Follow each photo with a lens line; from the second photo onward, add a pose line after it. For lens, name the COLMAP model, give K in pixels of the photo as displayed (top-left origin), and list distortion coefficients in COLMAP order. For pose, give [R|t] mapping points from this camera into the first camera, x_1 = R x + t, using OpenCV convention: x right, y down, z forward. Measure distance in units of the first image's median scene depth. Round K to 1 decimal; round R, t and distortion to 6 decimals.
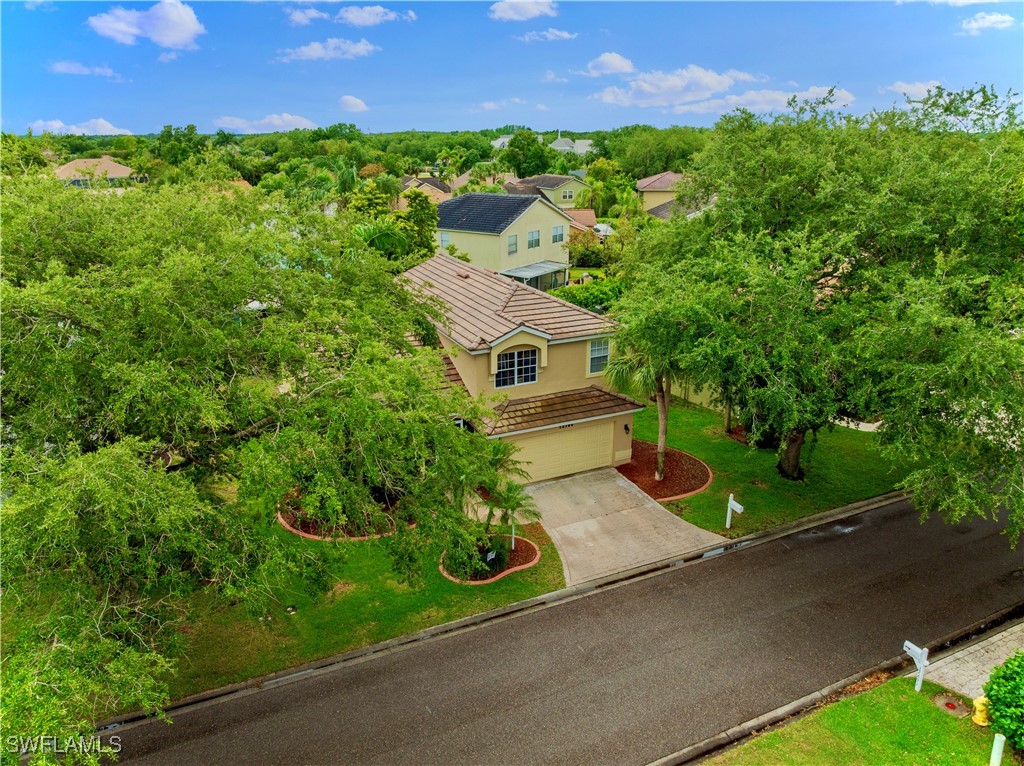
lens RADIAL K [[718.6, 0, 513.0], [0, 718.6, 381.2], [0, 0, 1]] dist [-0.052902, -0.000794]
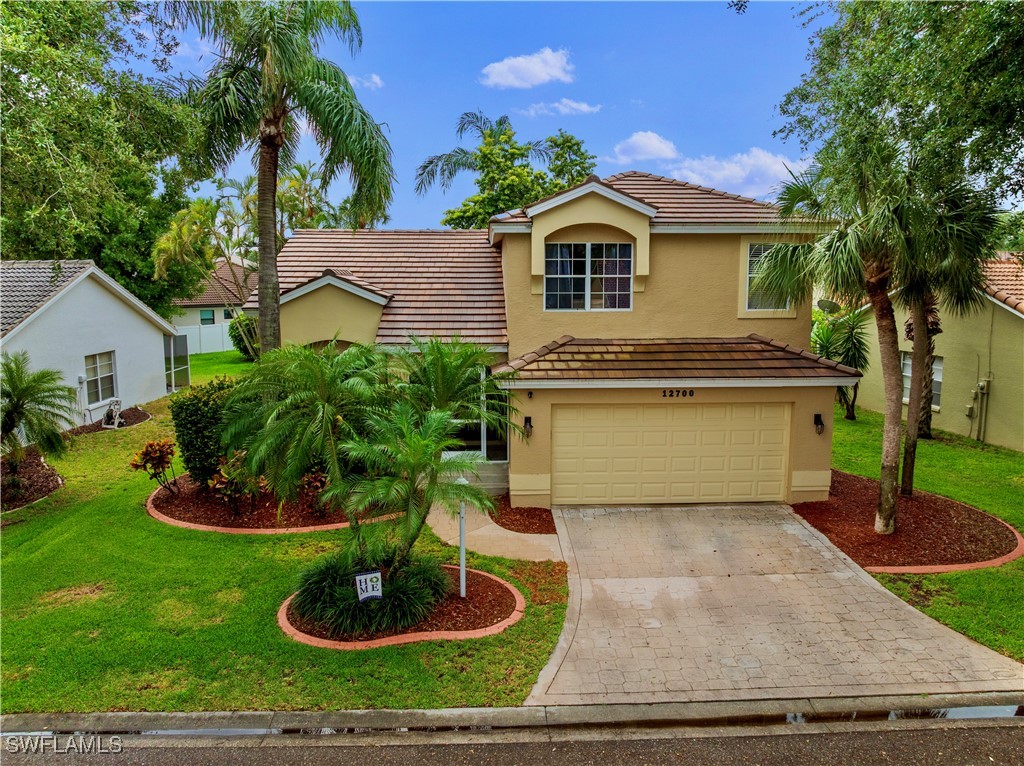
lens RADIAL K [[718.6, 0, 510.0], [0, 718.6, 384.7], [0, 0, 1]] dist [-0.052902, -0.000794]
pose [[0.918728, 0.055936, -0.390909, 0.162588], [-0.127217, 0.979065, -0.158895, 0.151482], [0.373837, 0.195711, 0.906611, 0.517915]]
